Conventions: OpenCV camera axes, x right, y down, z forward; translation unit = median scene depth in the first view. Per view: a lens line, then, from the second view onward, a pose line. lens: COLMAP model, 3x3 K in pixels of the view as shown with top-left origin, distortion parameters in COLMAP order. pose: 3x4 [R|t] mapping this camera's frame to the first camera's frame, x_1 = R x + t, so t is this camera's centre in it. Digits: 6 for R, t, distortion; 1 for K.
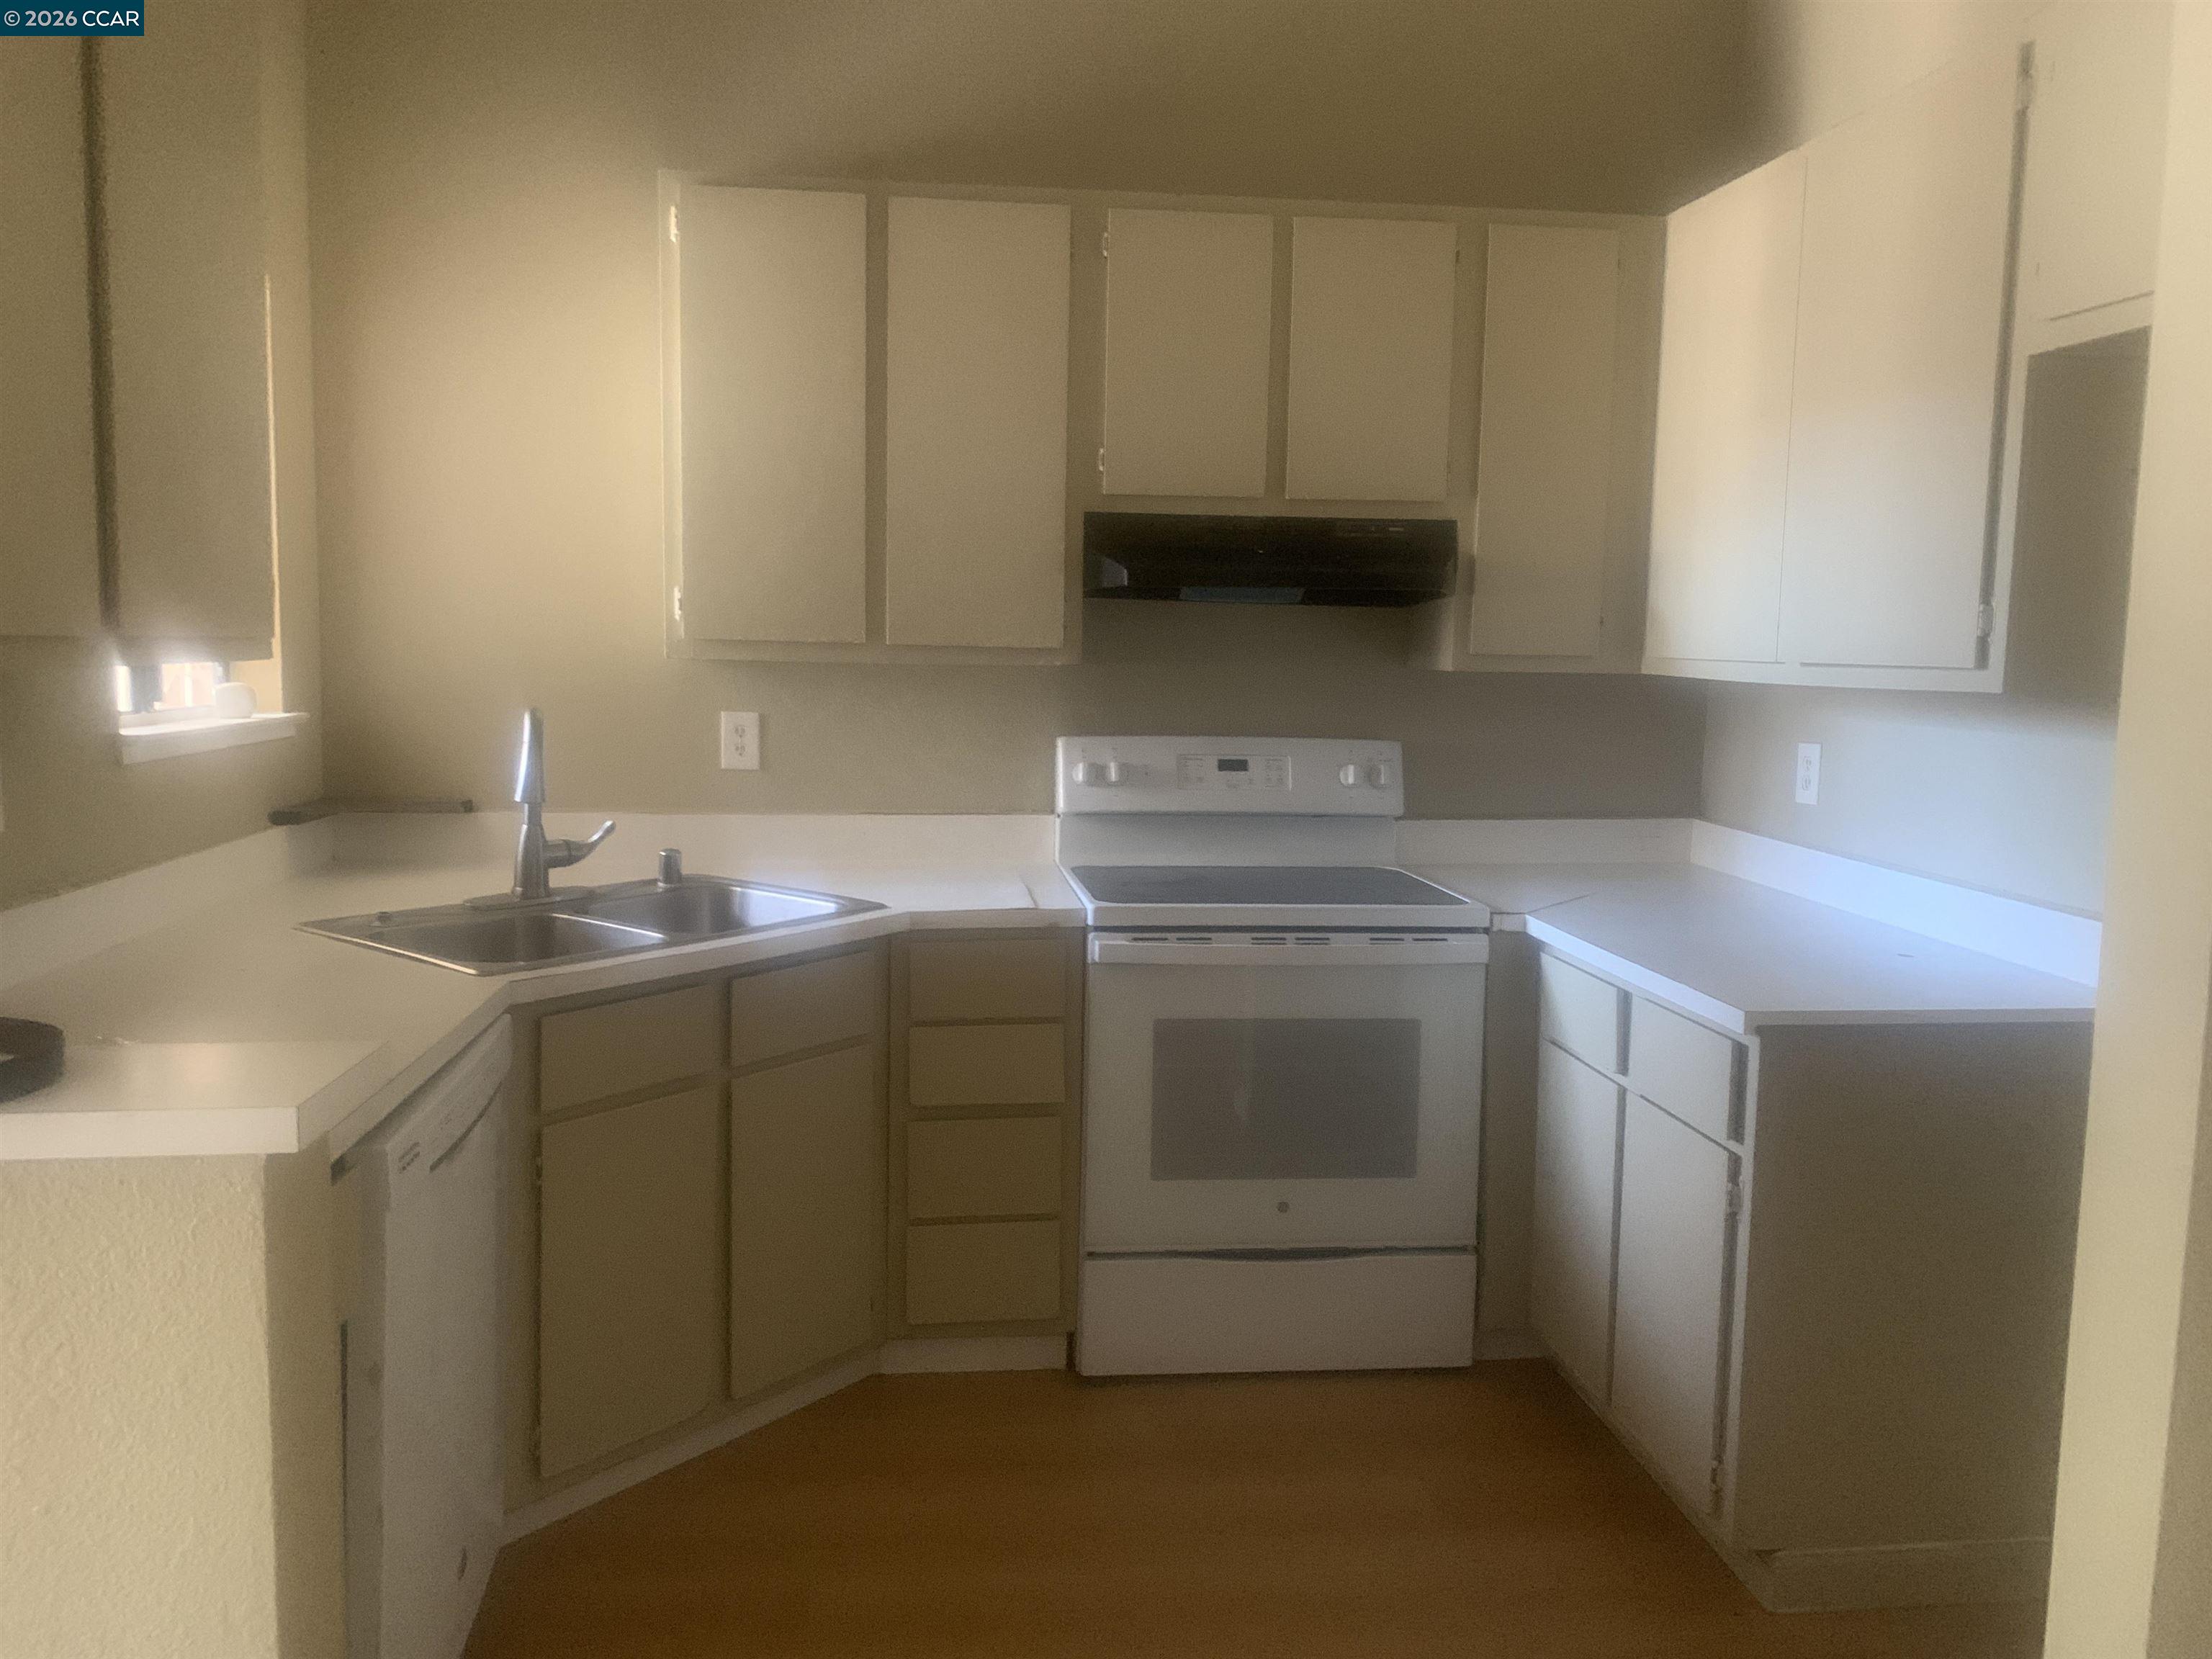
lens RADIAL K [[1643.5, 0, 1106.0], [0, 1643.5, 829.5], [0, 0, 1]] dist [0.000445, 0.001320]
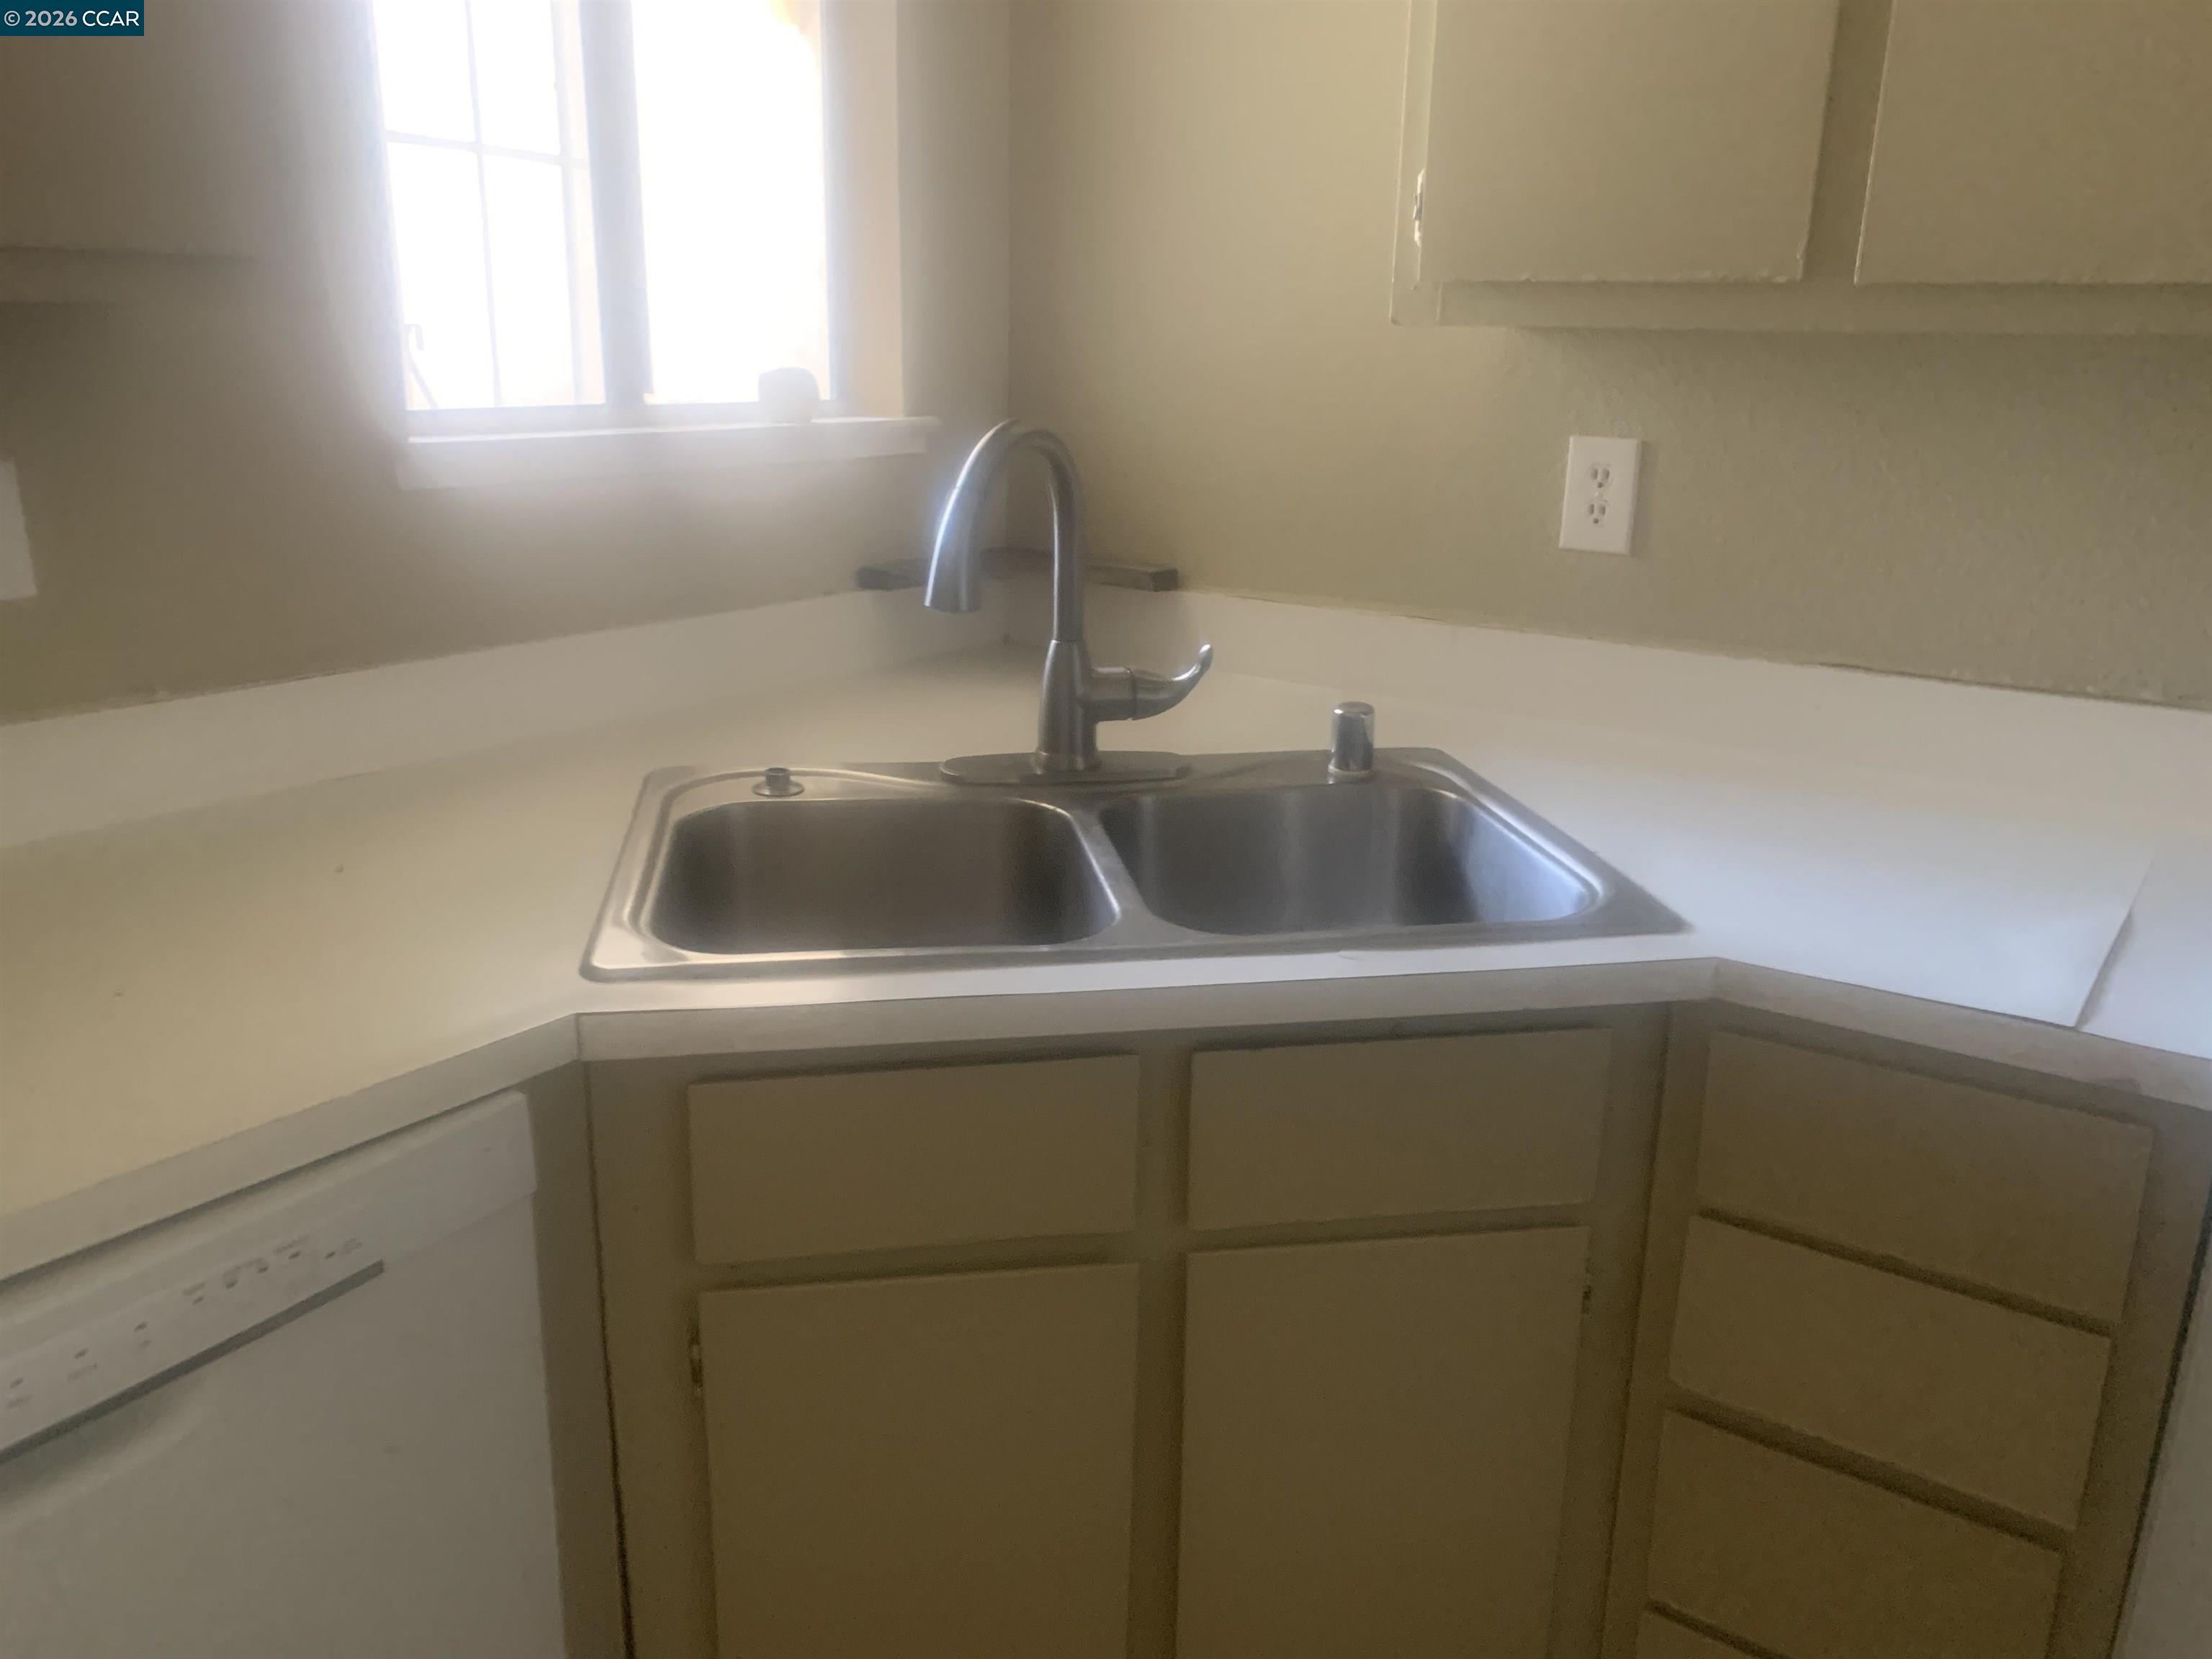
lens RADIAL K [[1643.5, 0, 1106.0], [0, 1643.5, 829.5], [0, 0, 1]] dist [0.000445, 0.001320]
pose [[0.713389, 0.193783, -0.673442, 0.038199], [-0.076346, 0.976777, 0.200193, -0.047620], [0.696597, -0.091401, 0.711617, 0.571142]]
